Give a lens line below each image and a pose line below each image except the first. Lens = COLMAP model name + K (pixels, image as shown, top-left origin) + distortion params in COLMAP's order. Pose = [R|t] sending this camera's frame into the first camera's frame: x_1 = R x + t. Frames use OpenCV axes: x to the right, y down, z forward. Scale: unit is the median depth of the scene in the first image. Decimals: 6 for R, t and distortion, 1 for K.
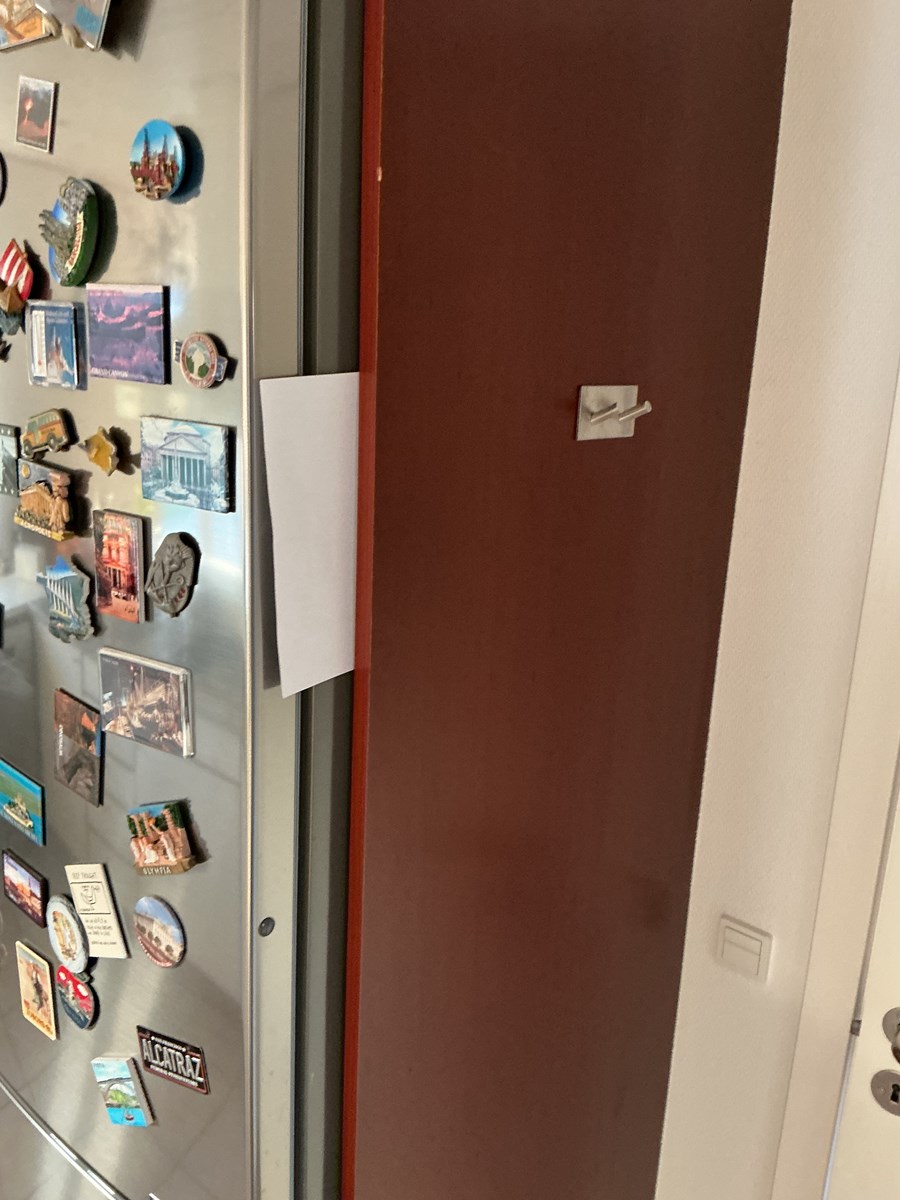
lens RADIAL K [[1022.2, 0, 450.0], [0, 1022.2, 600.0], [0, 0, 1]] dist [0.146946, -0.377038]
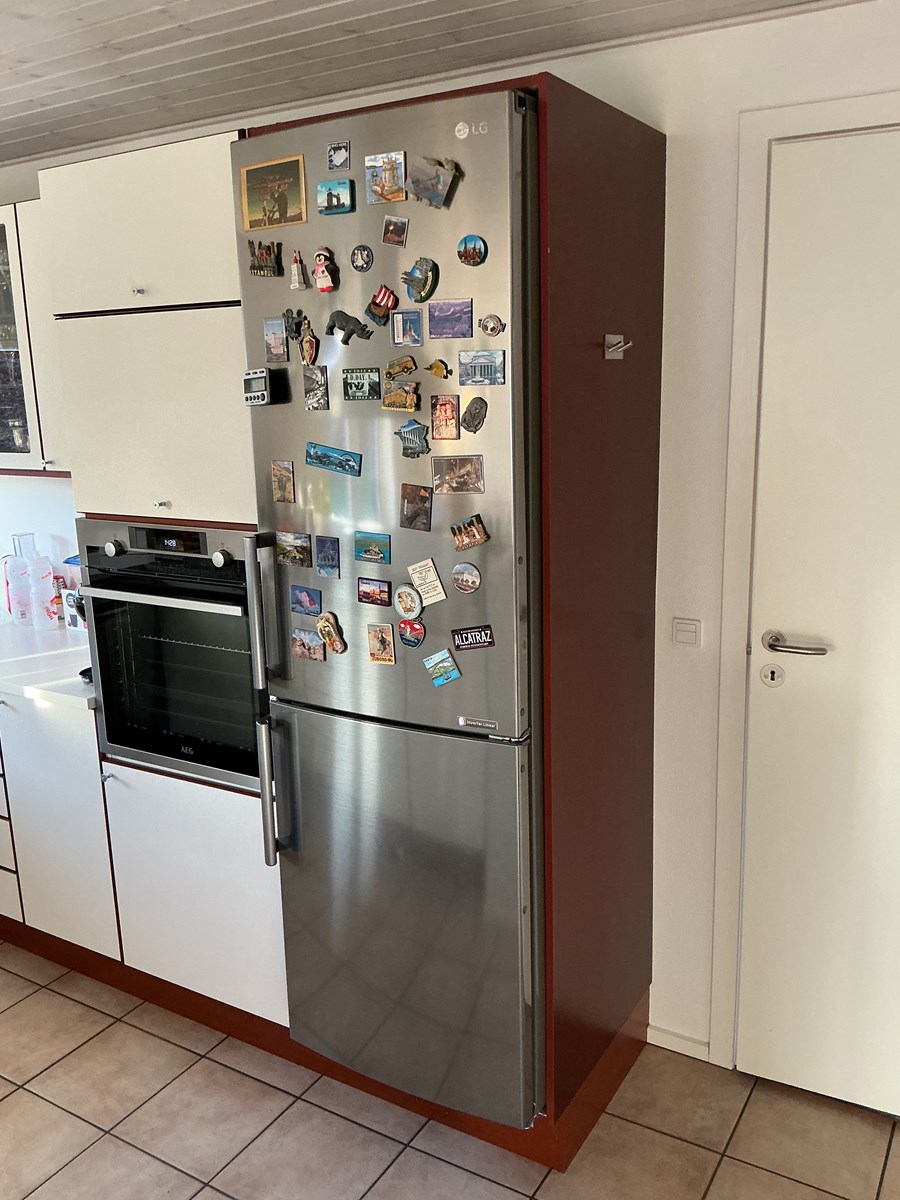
lens RADIAL K [[1022.2, 0, 450.0], [0, 1022.2, 600.0], [0, 0, 1]] dist [0.146946, -0.377038]
pose [[0.981141, -0.108921, 0.159684, -0.728856], [0.113930, 0.993233, -0.022530, 0.440736], [-0.156149, 0.040297, 0.986911, -1.335079]]
